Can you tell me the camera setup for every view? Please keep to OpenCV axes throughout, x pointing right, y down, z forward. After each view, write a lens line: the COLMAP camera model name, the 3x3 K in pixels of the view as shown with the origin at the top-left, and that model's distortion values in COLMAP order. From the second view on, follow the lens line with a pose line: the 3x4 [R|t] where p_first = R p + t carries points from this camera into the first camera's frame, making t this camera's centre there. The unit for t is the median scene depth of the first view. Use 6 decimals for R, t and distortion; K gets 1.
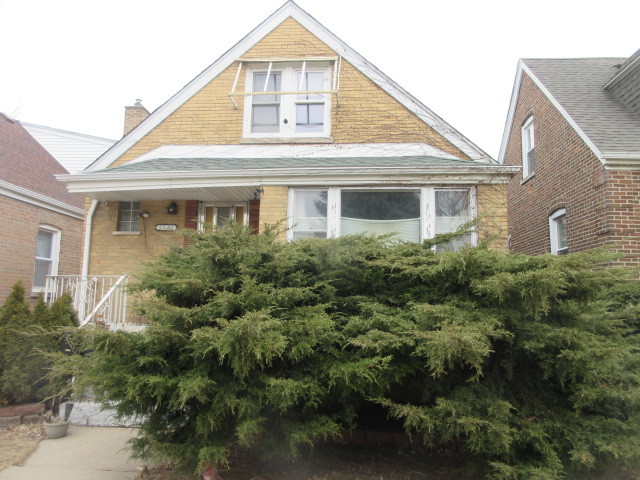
lens RADIAL K [[463.3, 0, 327.9], [0, 463.3, 241.1], [0, 0, 1]] dist [-0.032969, 0.001021]
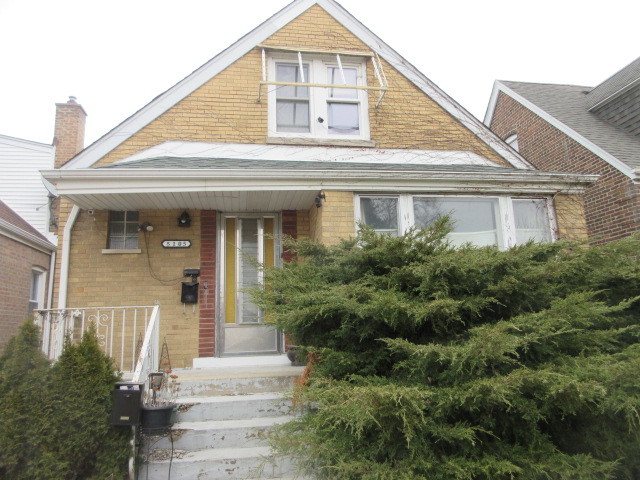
lens RADIAL K [[467.5, 0, 320.0], [0, 467.5, 240.0], [0, 0, 1]] dist [-0.026932, 0.001414]
pose [[0.972979, -0.001547, 0.230891, -0.294545], [0.015707, 0.998105, -0.059503, 0.015131], [-0.230361, 0.061522, 0.971159, 0.171614]]
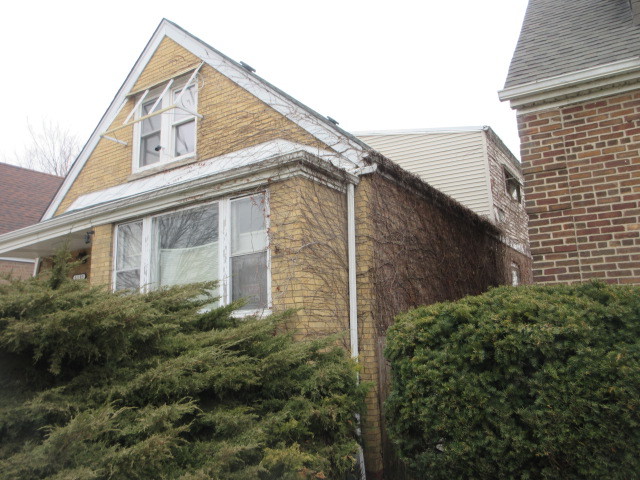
lens RADIAL K [[504.8, 0, 341.8], [0, 504.8, 239.3], [0, 0, 1]] dist [-0.054348, 0.002212]
pose [[0.892025, -0.134005, -0.431665, 0.640888], [0.117208, 0.990950, -0.065421, 0.026776], [0.436525, 0.007763, 0.899659, 0.268444]]
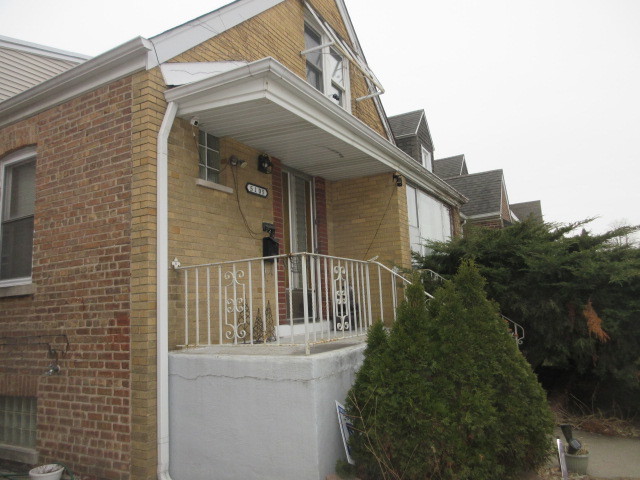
lens RADIAL K [[474.6, 0, 319.6], [0, 474.6, 233.2], [0, 0, 1]] dist [-0.003238, 0.010035]
pose [[0.429138, 0.105102, 0.897103, -0.902430], [-0.074353, 0.993947, -0.080881, 0.078168], [-0.900173, -0.031993, 0.434355, 0.625214]]
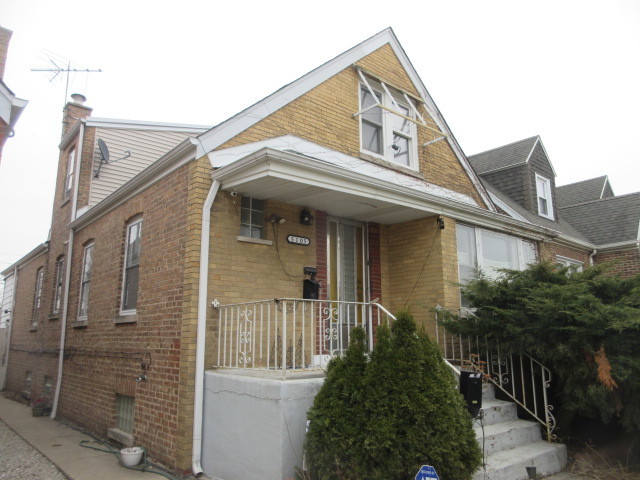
lens RADIAL K [[474.6, 0, 319.6], [0, 474.6, 233.2], [0, 0, 1]] dist [-0.003238, 0.010035]
pose [[0.709822, 0.135068, 0.691310, -0.879860], [-0.084984, 0.990696, -0.106302, 0.041390], [-0.699236, 0.016705, 0.714696, 0.396898]]
